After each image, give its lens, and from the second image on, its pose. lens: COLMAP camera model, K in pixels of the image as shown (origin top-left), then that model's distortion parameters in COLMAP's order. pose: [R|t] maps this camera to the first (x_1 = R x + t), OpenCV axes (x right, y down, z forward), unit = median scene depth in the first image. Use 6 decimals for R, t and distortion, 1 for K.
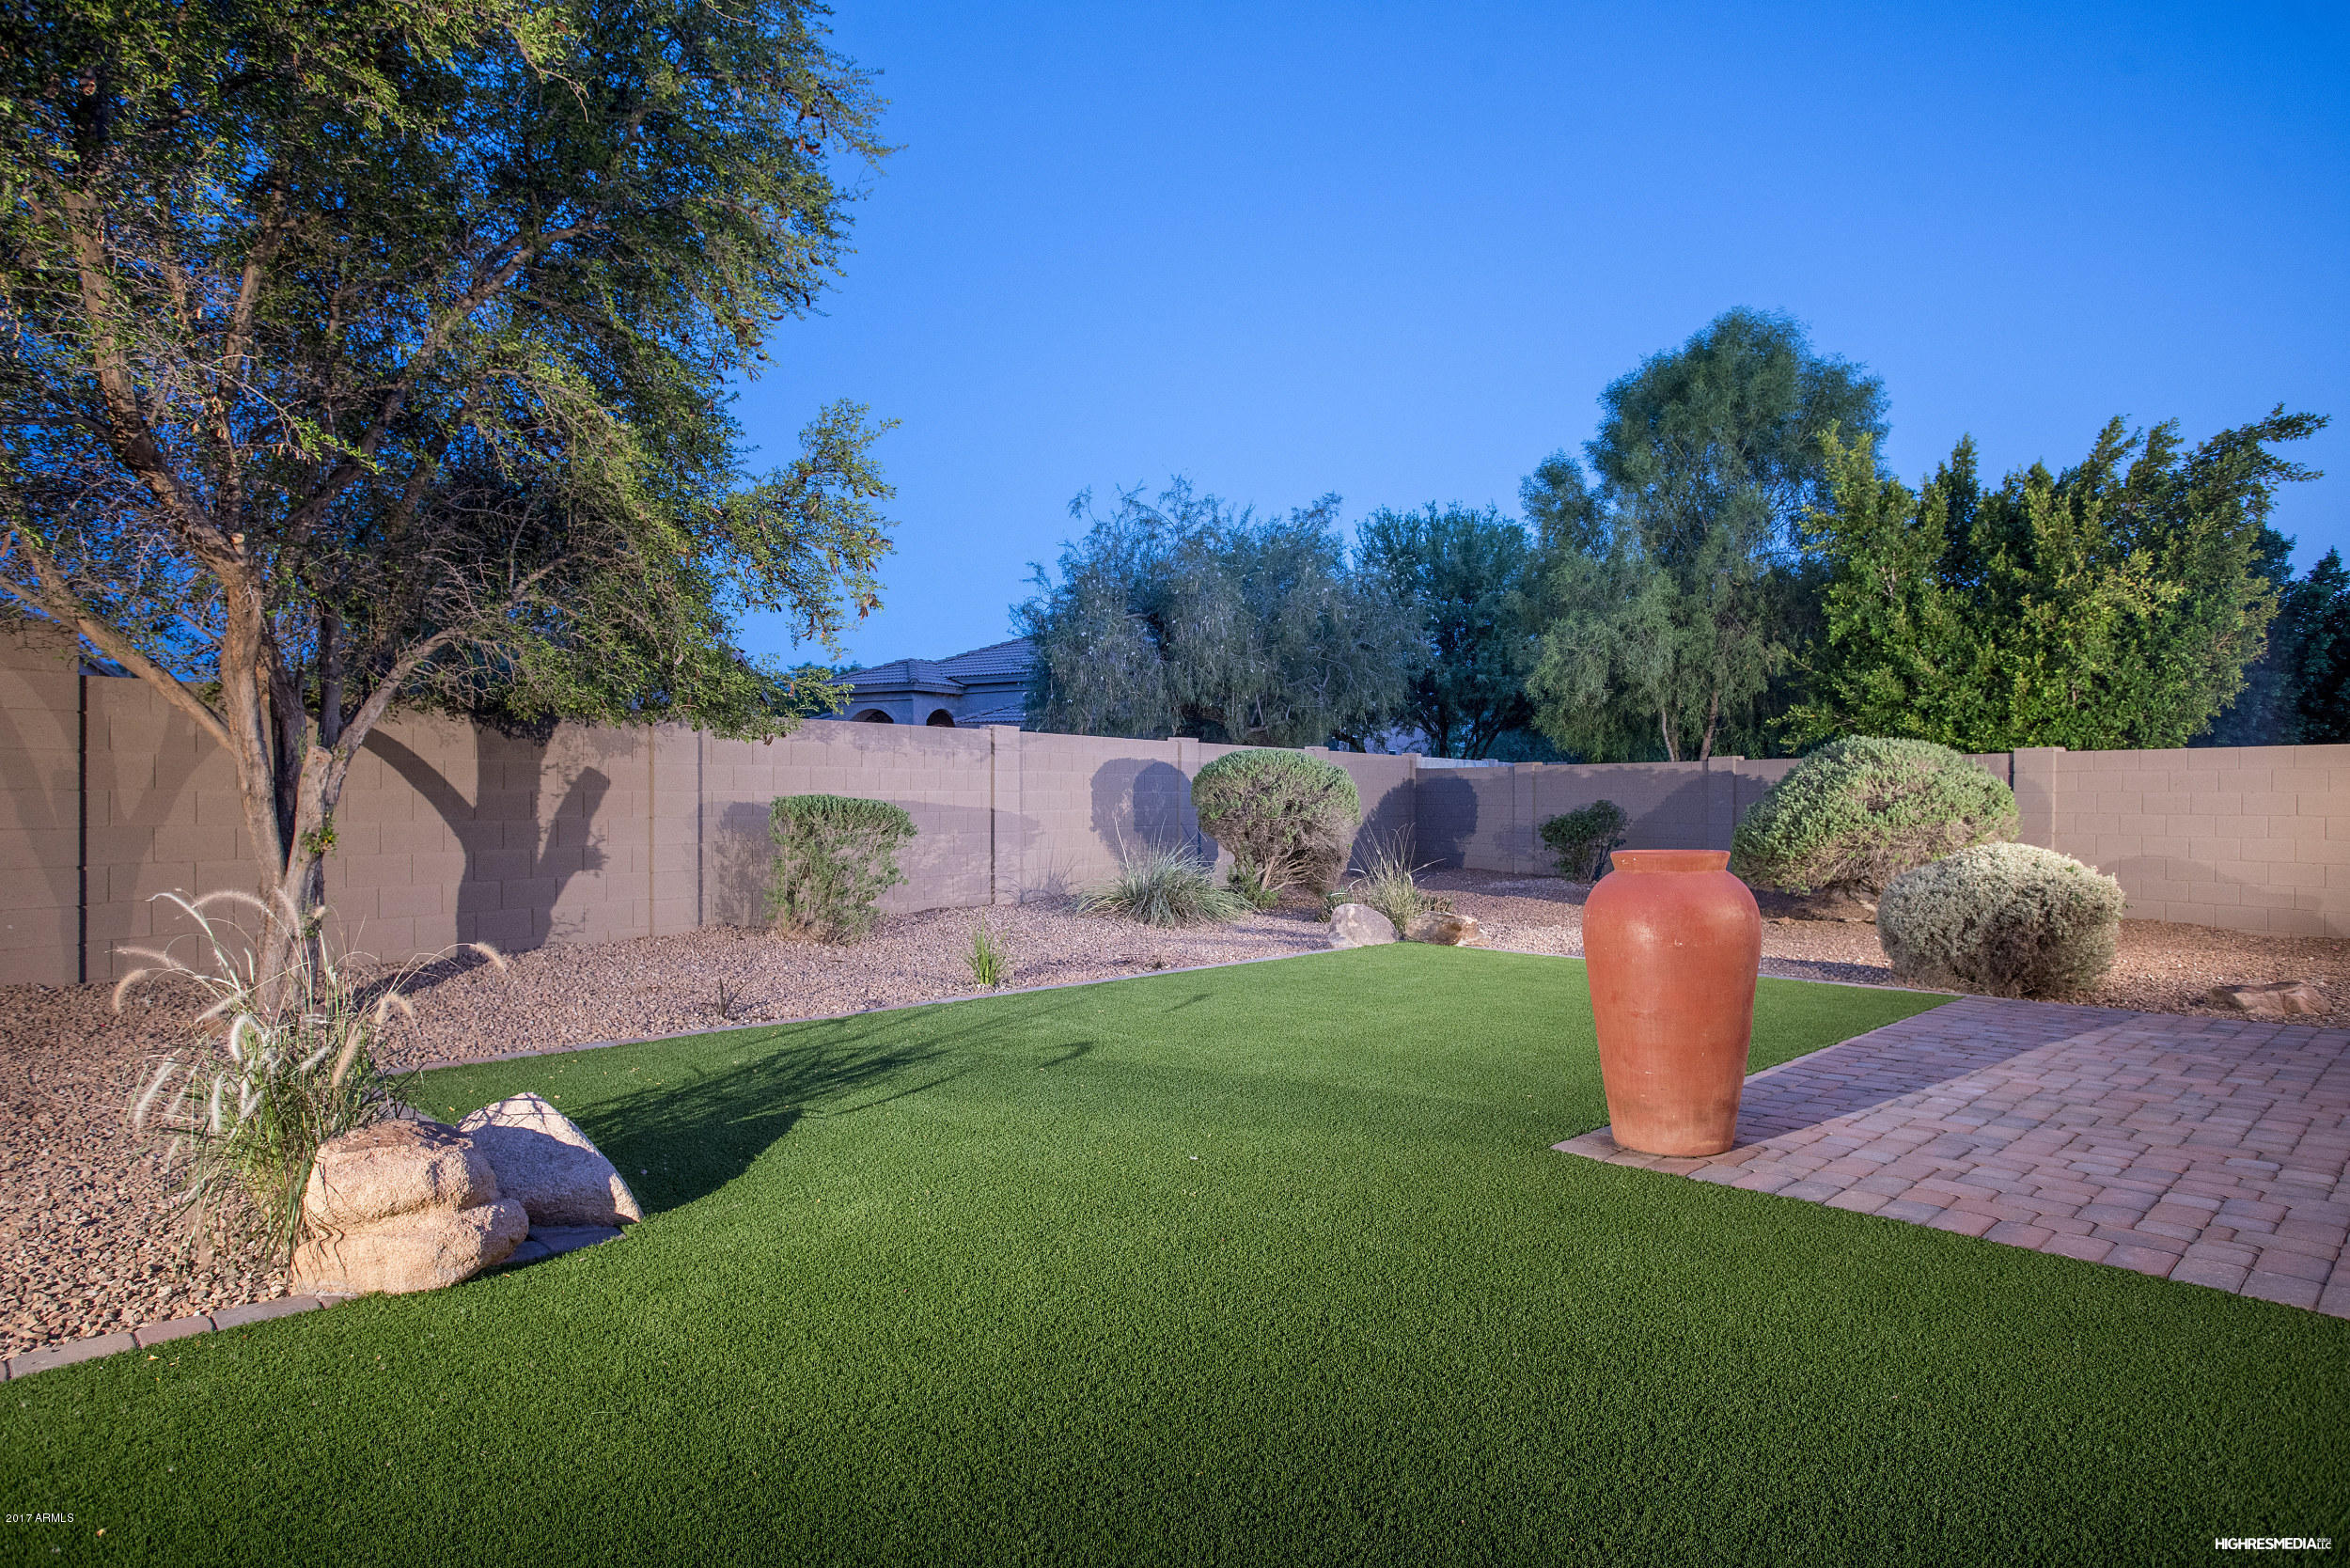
lens RADIAL K [[1354.7, 0, 1175.0], [0, 1354.7, 784.0], [0, 0, 1]] dist [0.001422, 0.003500]
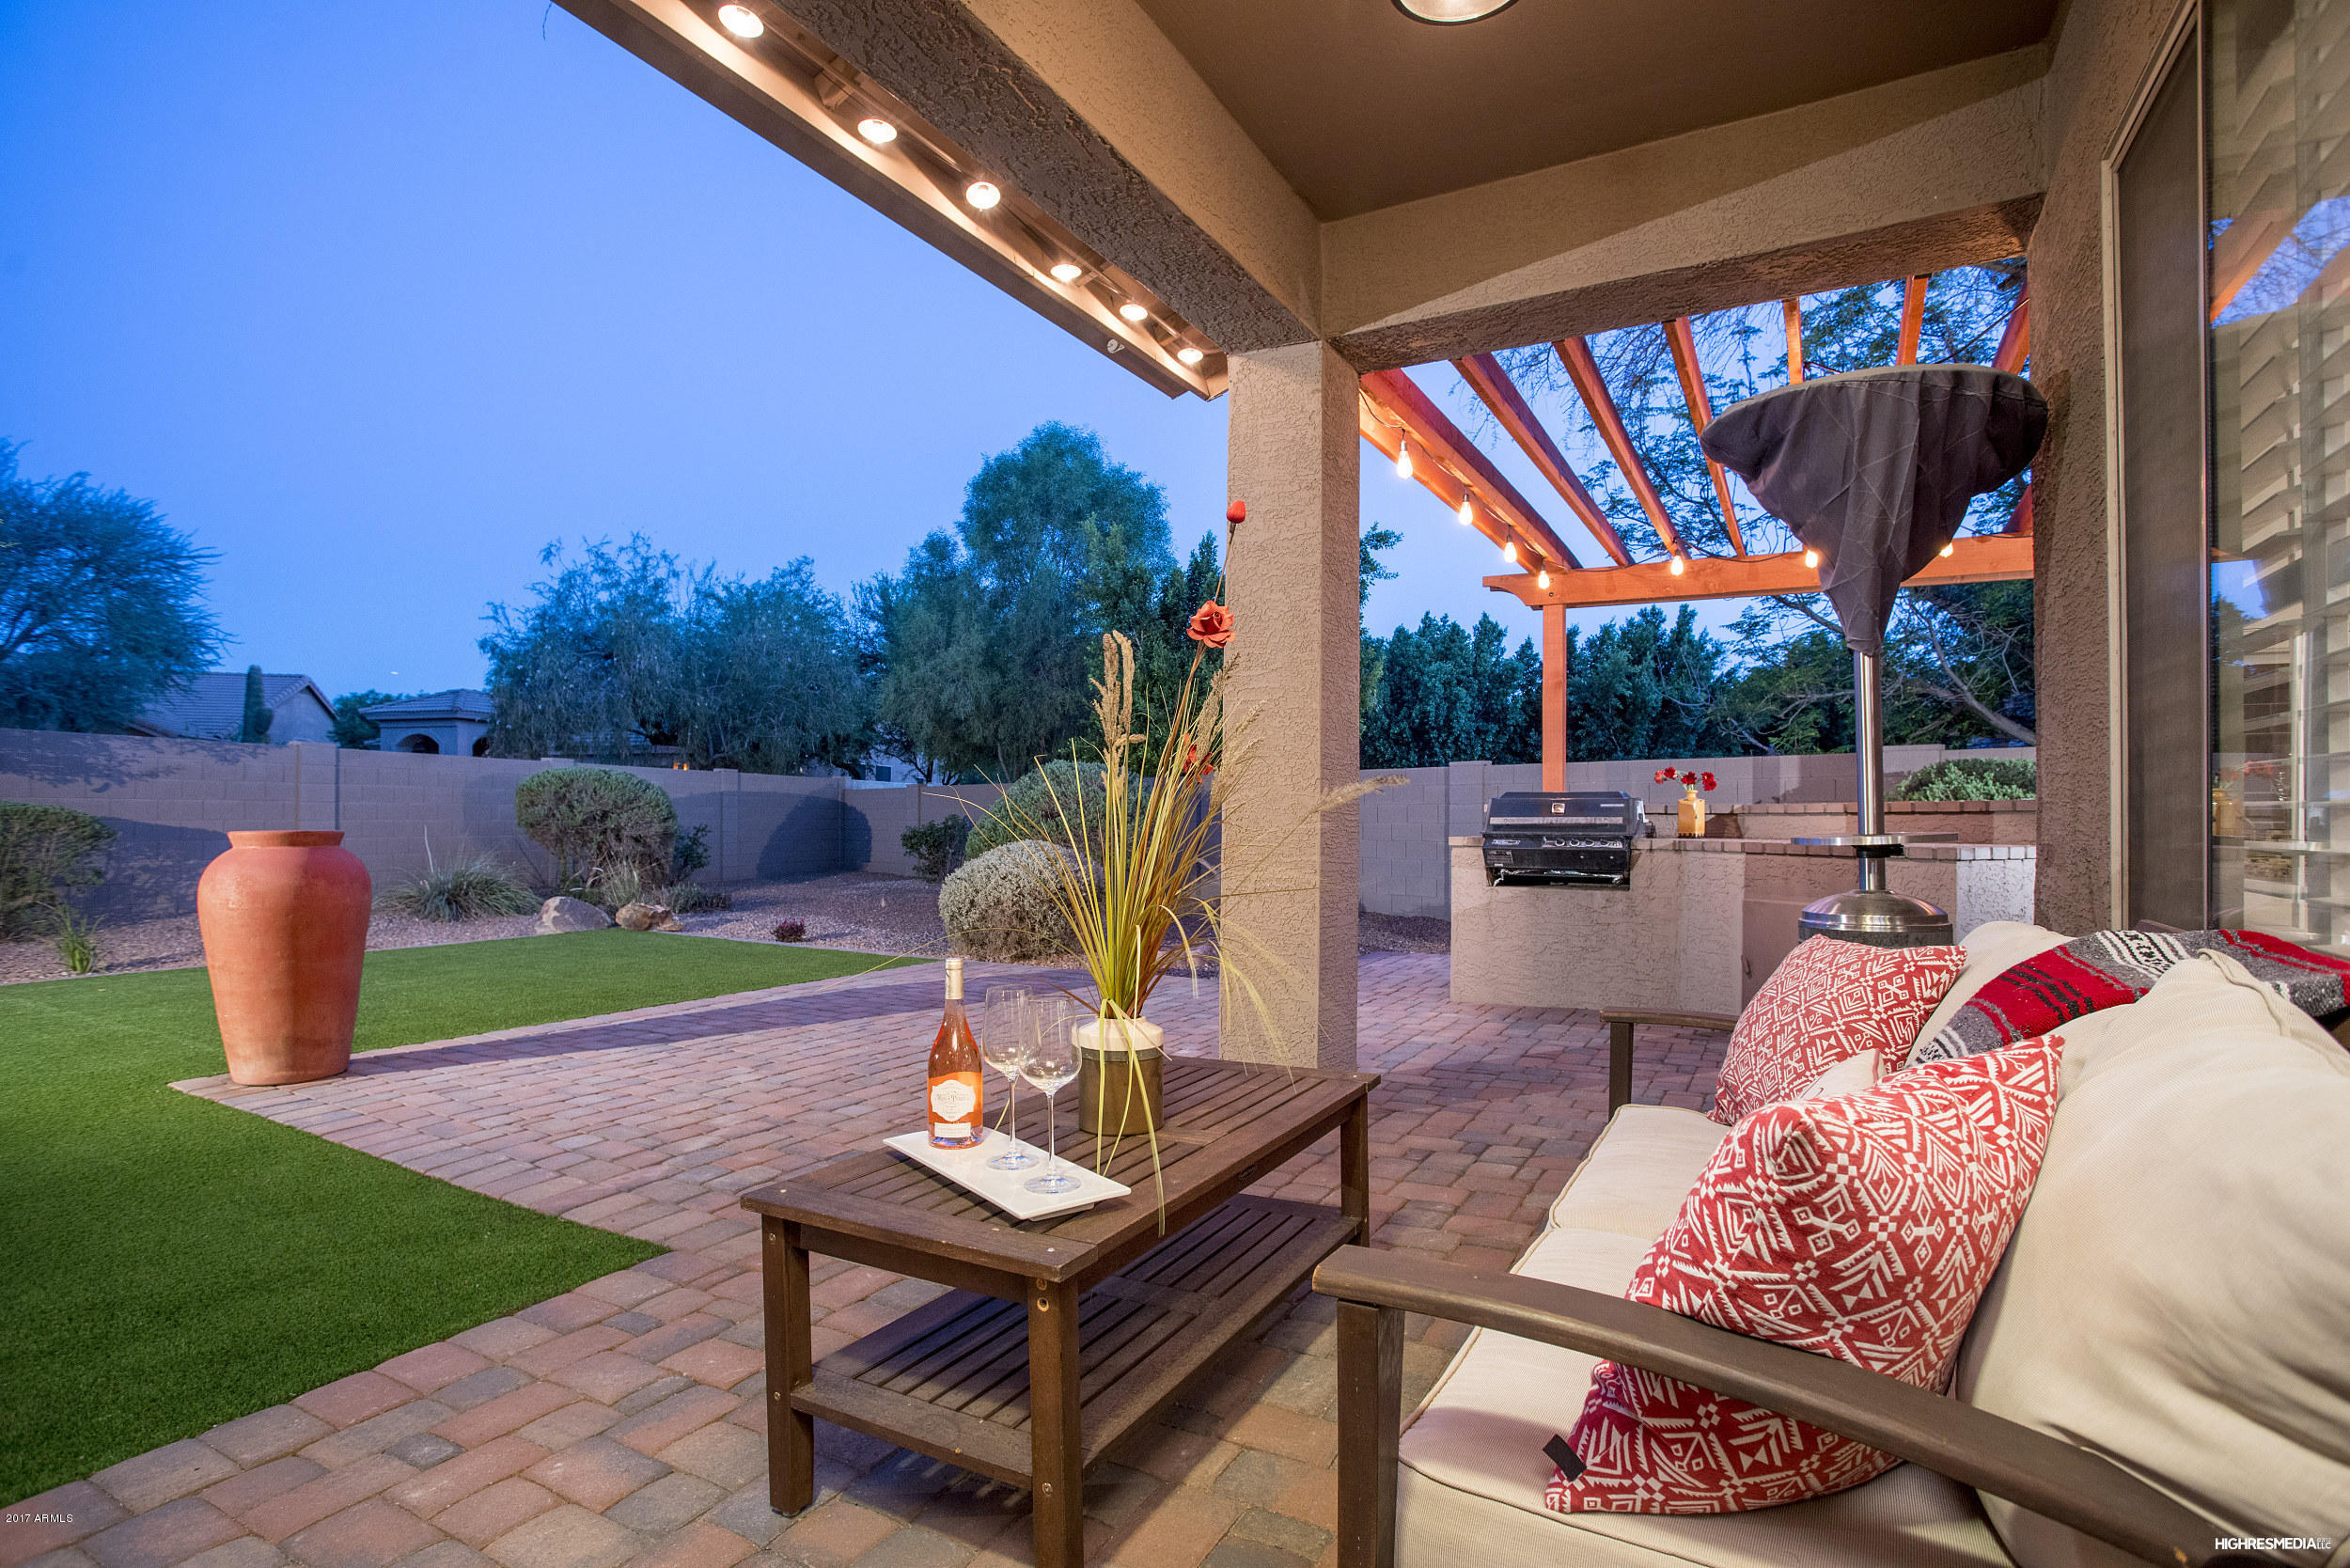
lens RADIAL K [[1139.1, 0, 1163.9], [0, 1139.1, 793.8], [0, 0, 1]] dist [-0.068508, 0.026895]
pose [[0.967391, 0.006355, 0.253210, 0.217067], [-0.002658, 0.999885, -0.014938, 0.007746], [-0.253276, 0.013778, 0.967296, -0.031967]]
